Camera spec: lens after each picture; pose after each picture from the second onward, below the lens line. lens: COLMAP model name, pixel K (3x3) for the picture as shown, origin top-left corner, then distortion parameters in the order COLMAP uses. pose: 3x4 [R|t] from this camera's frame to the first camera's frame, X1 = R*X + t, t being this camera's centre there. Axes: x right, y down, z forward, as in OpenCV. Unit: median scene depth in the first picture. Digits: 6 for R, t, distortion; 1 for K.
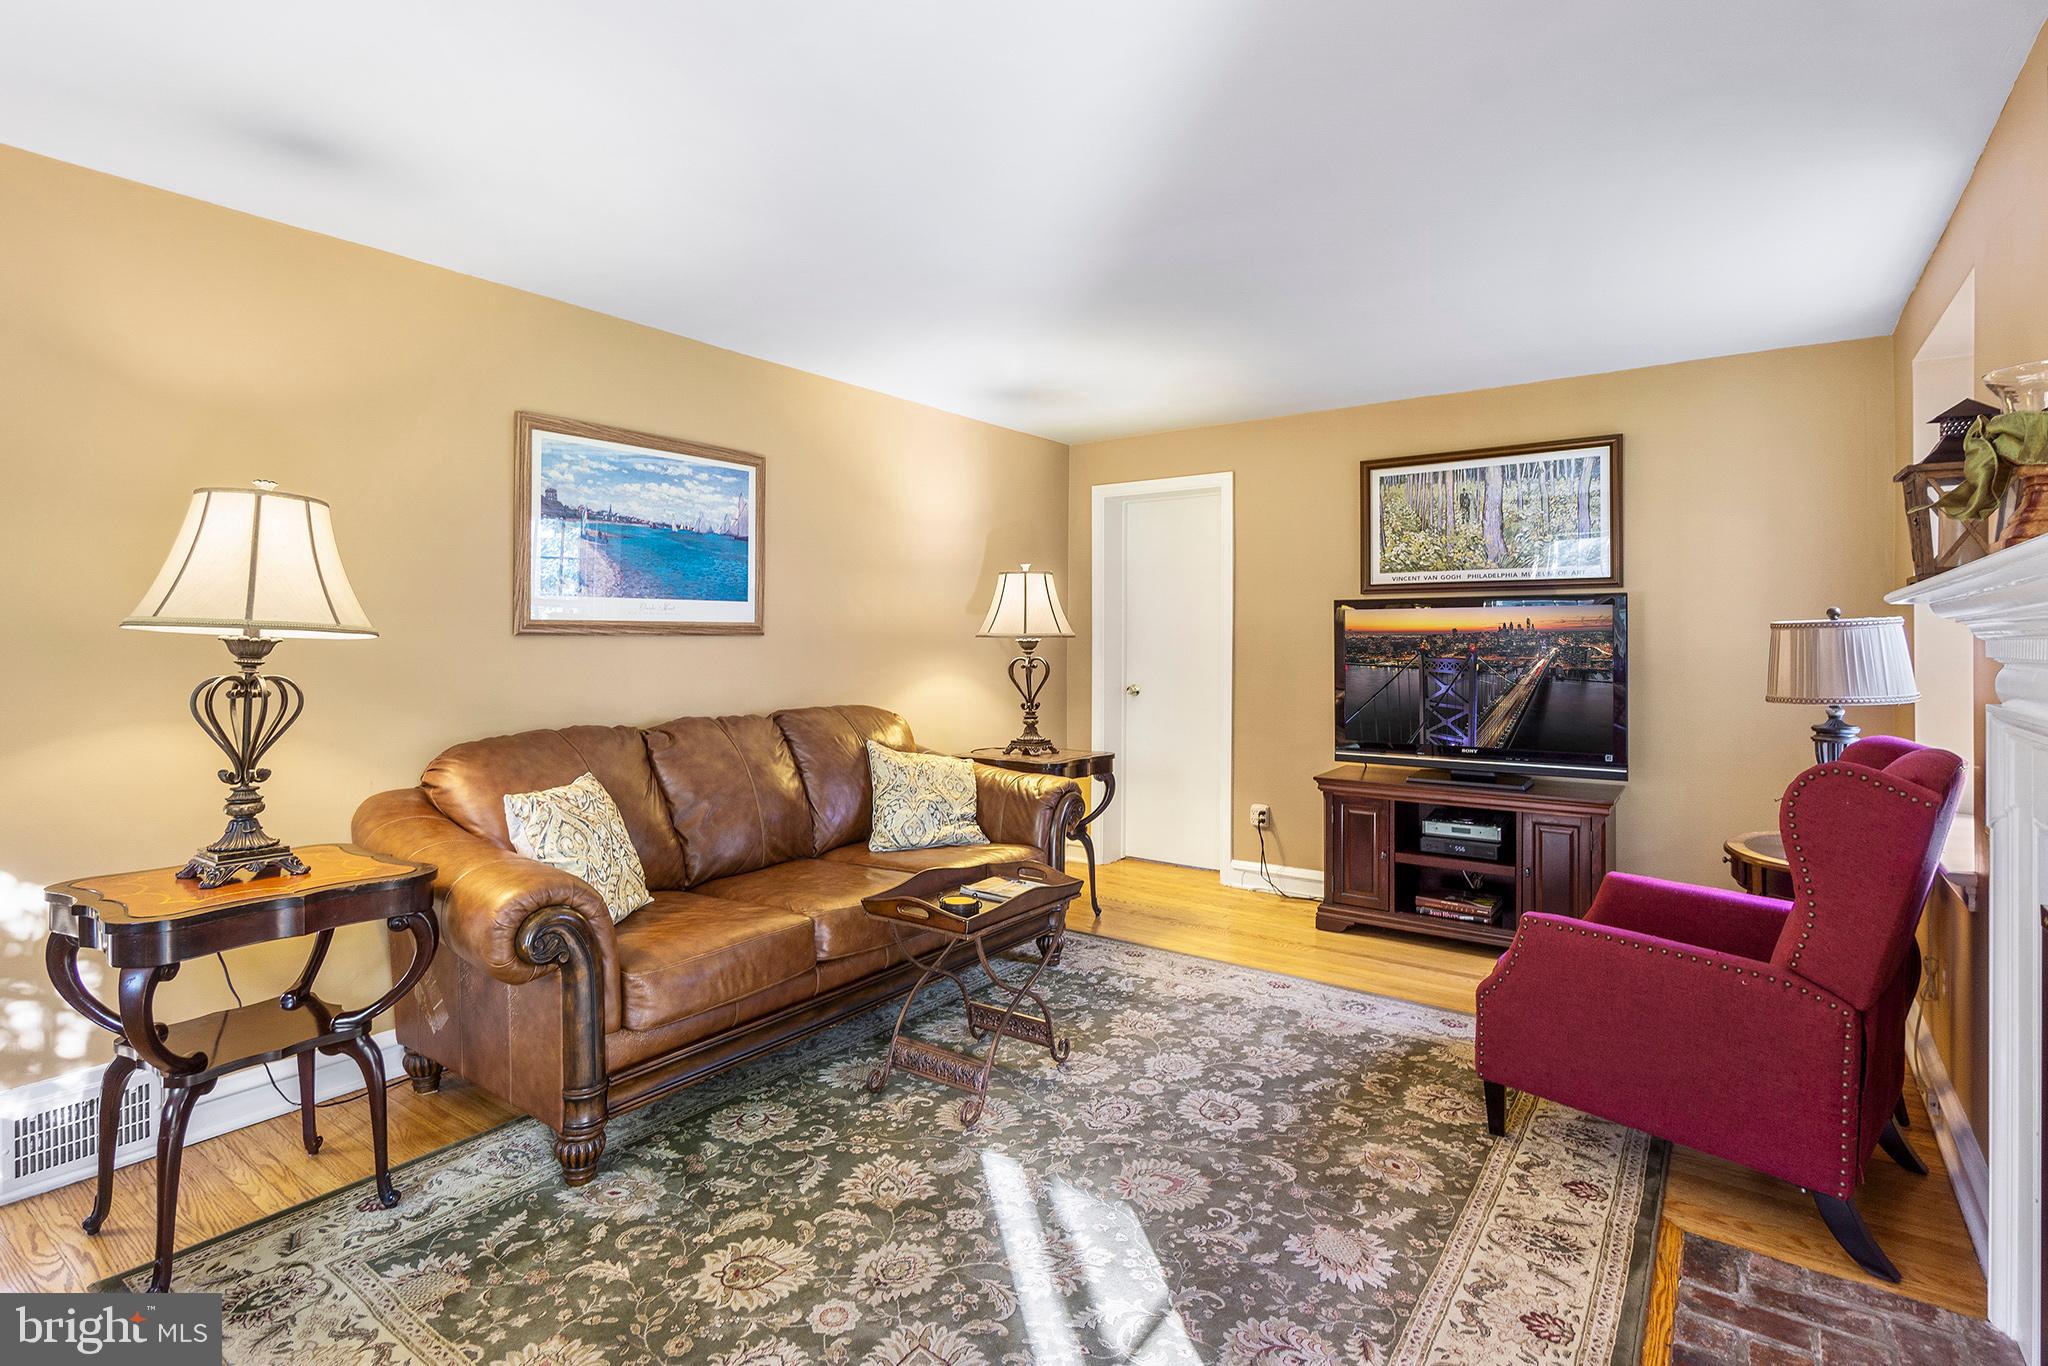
lens RADIAL K [[1013.8, 0, 1010.2], [0, 1013.8, 651.6], [0, 0, 1]] dist [0.001801, 0.000317]
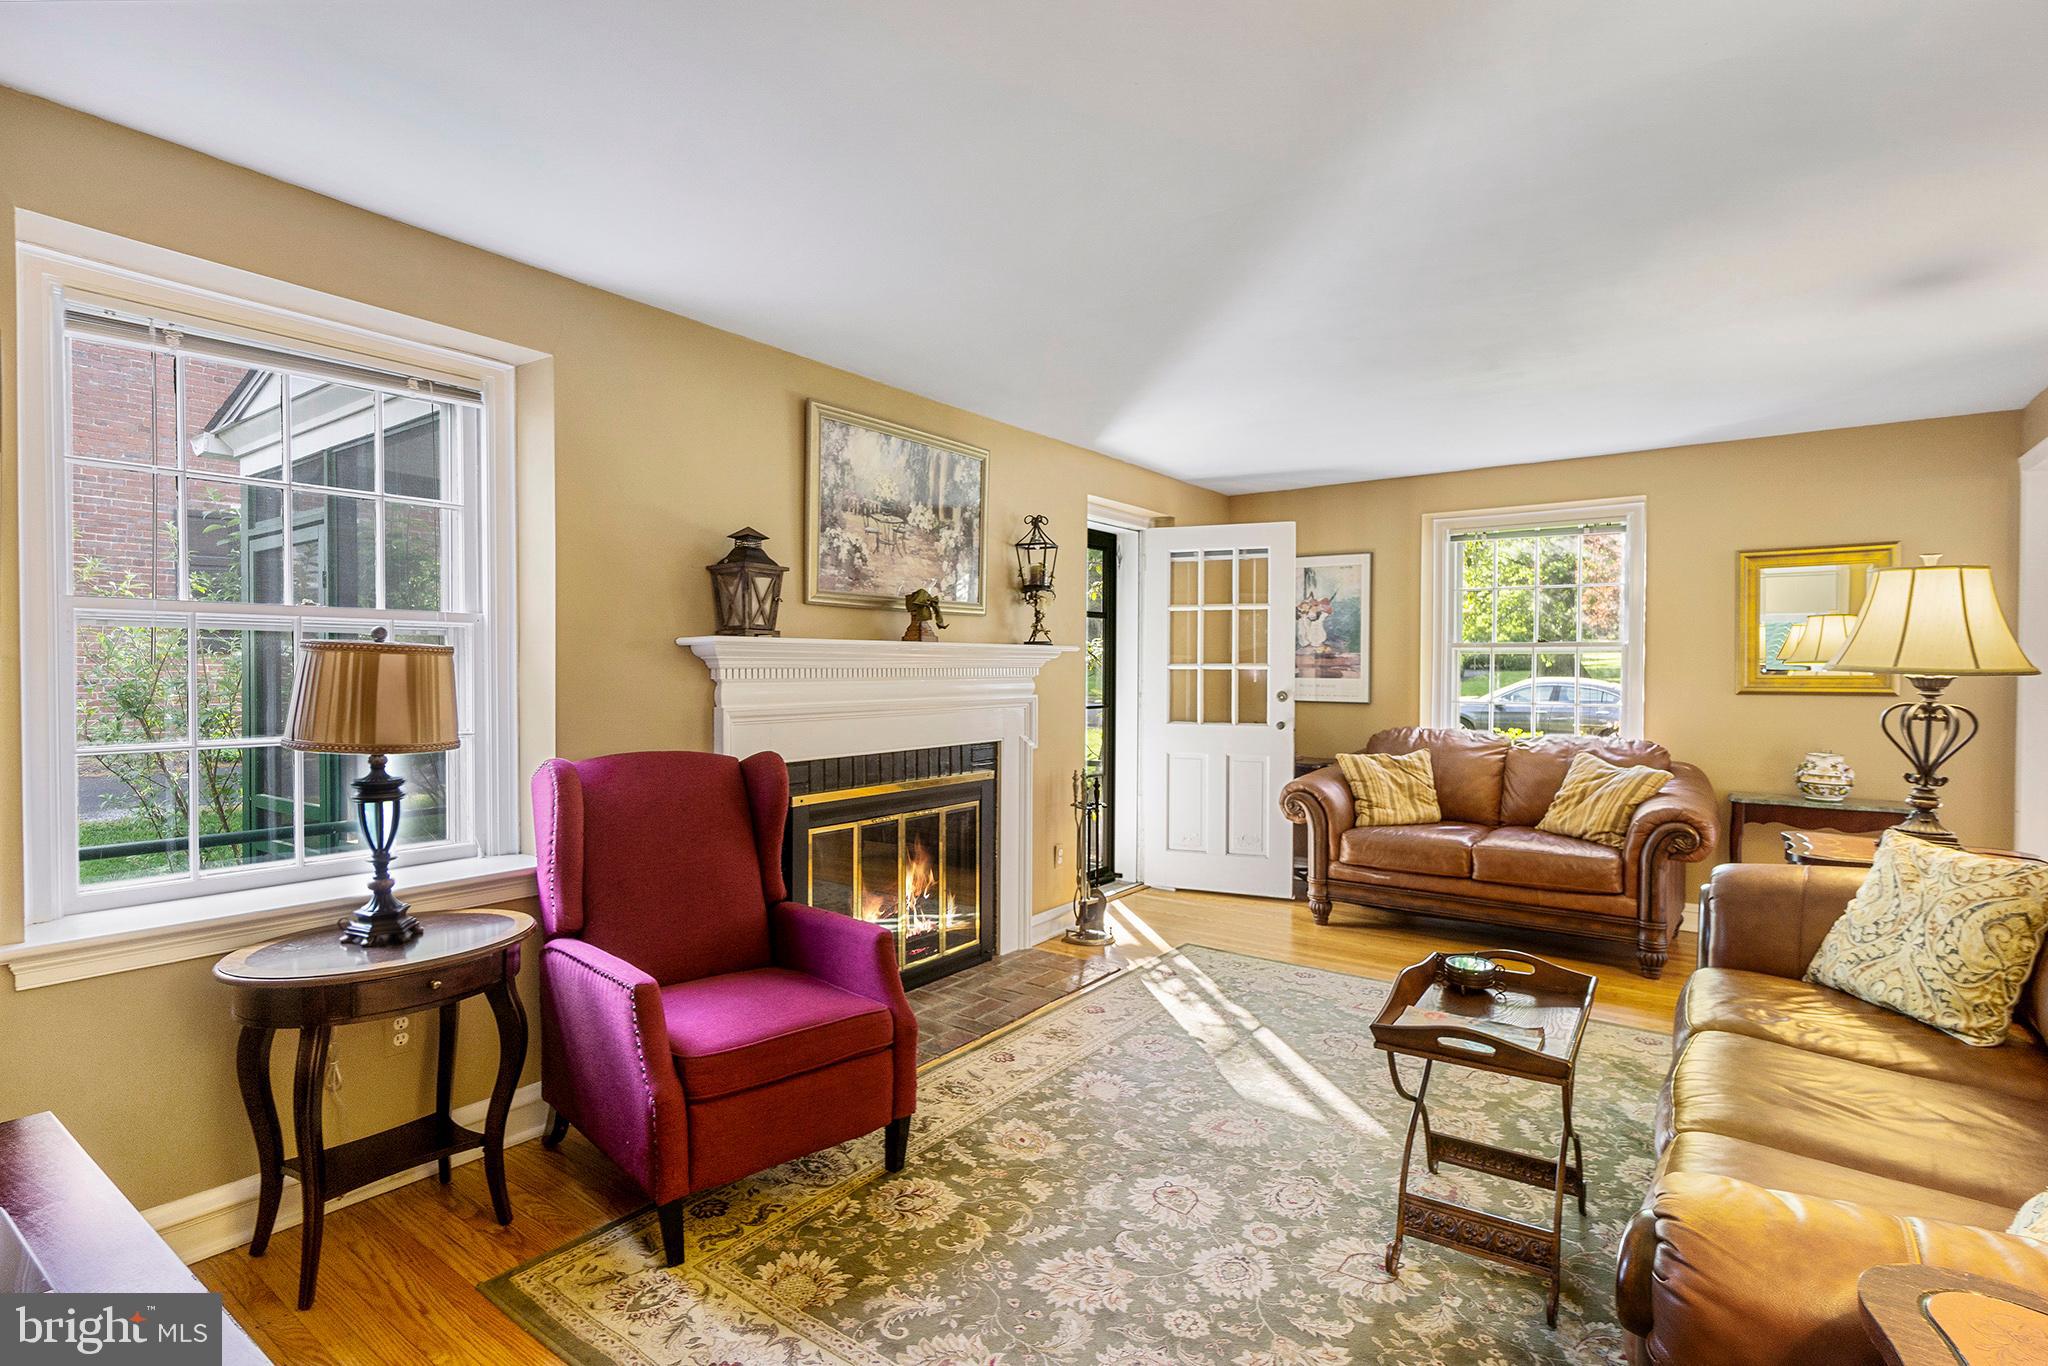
lens RADIAL K [[1003.0, 0, 967.1], [0, 1003.0, 684.7], [0, 0, 1]] dist [0.001178, -0.019751]
pose [[-0.998830, -0.007362, 0.047789, 0.339349], [-0.006005, 0.999576, 0.028478, -0.024470], [-0.047979, 0.028158, -0.998451, 1.816411]]
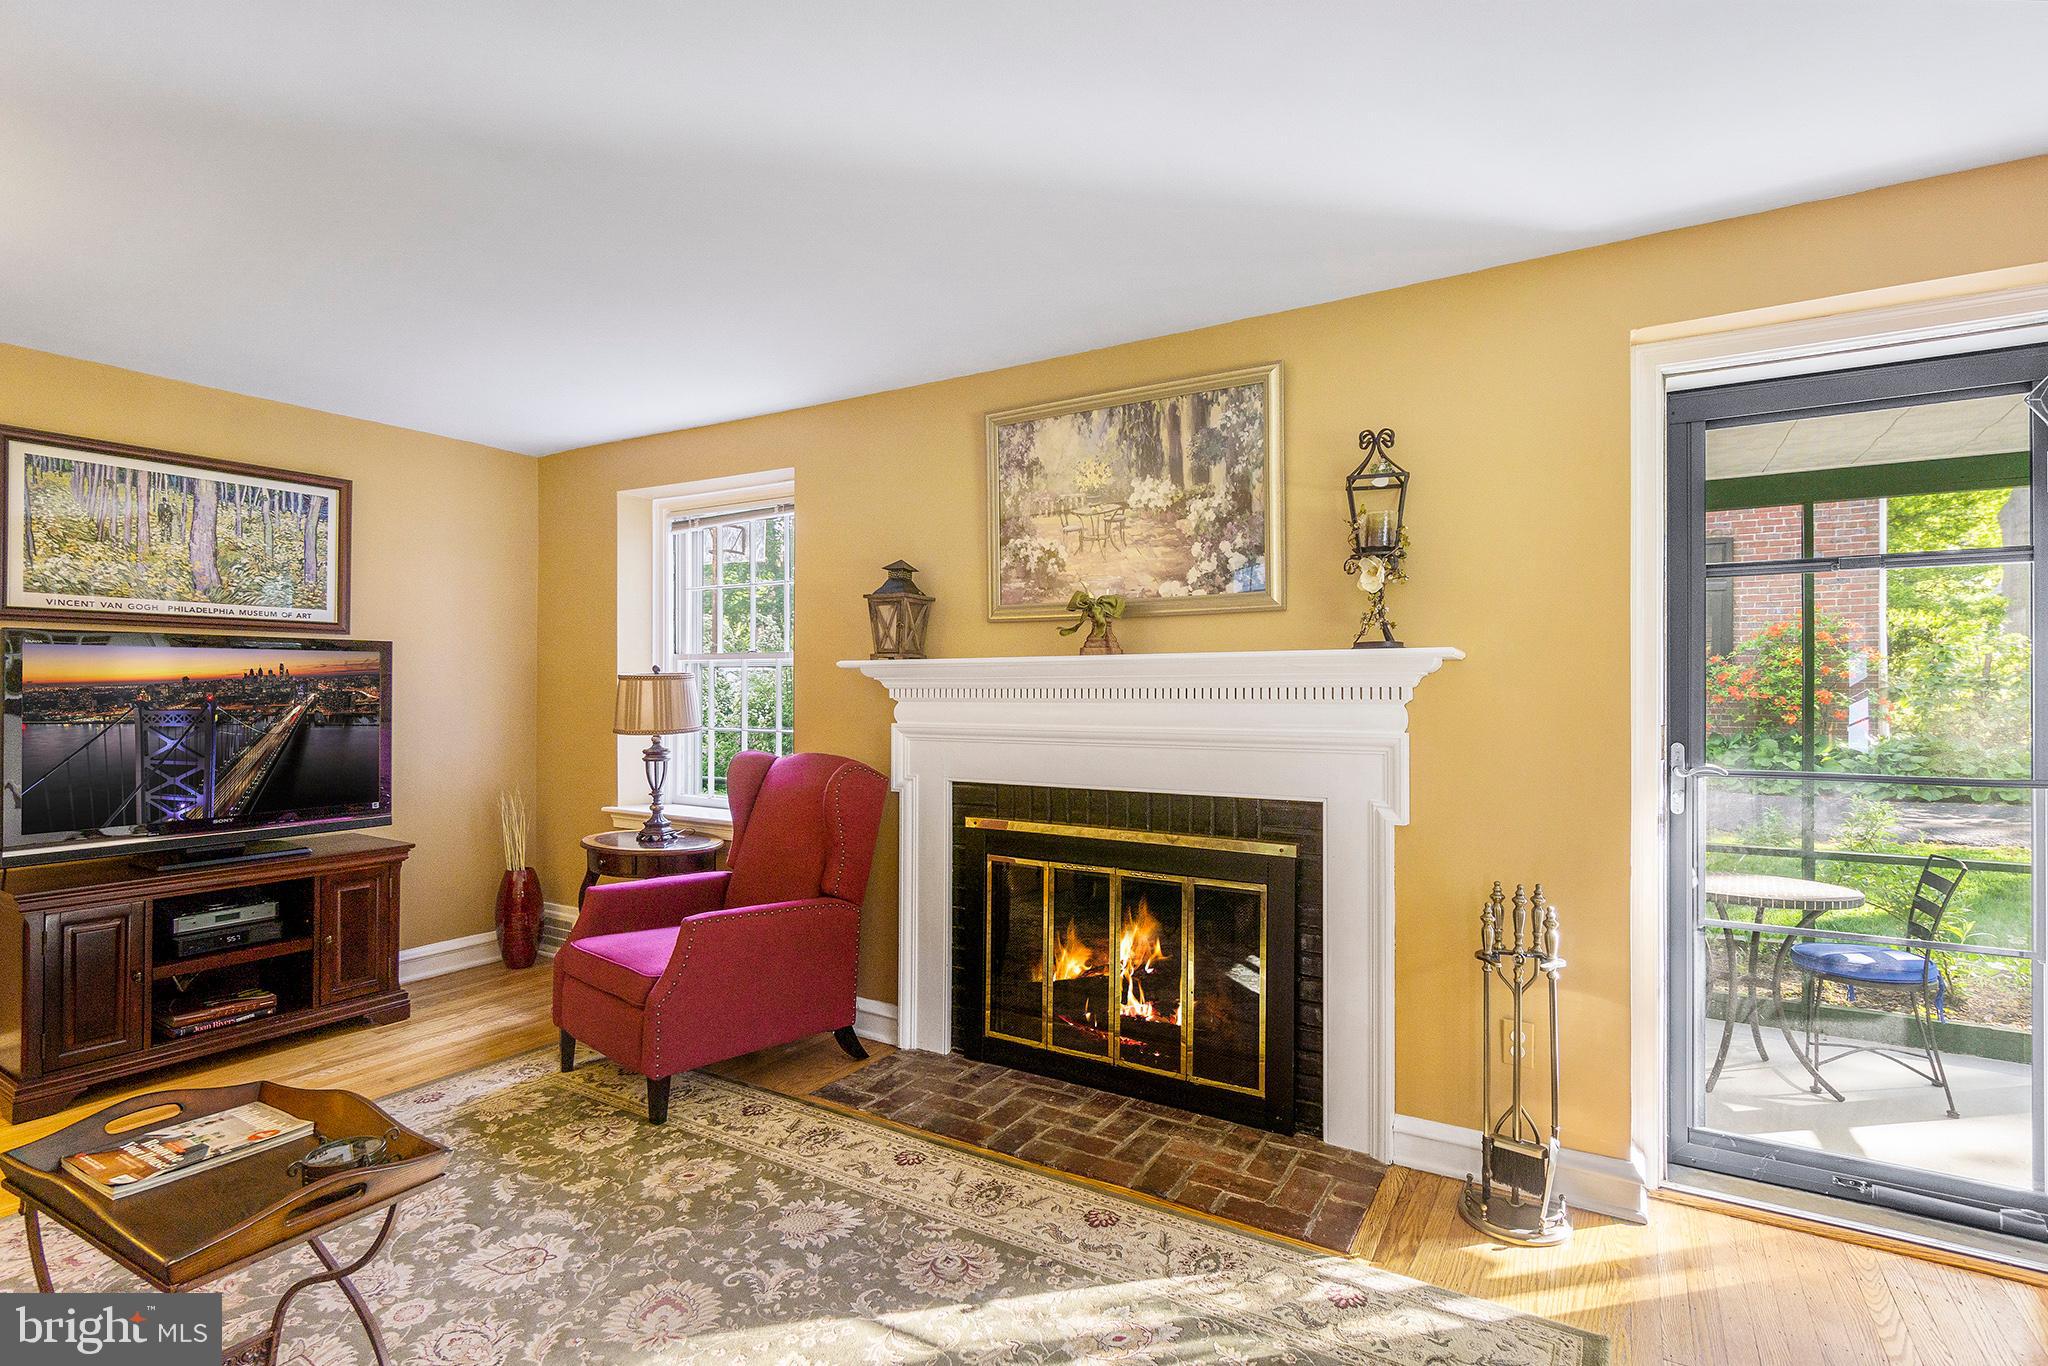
lens RADIAL K [[979.0, 0, 996.3], [0, 979.0, 685.0], [0, 0, 1]] dist [-0.001153, -0.001782]
pose [[-0.060847, 0.000826, 0.998147, -0.591515], [0.008474, 0.999964, -0.000311, -0.011733], [-0.998111, 0.008440, -0.060852, 0.633633]]
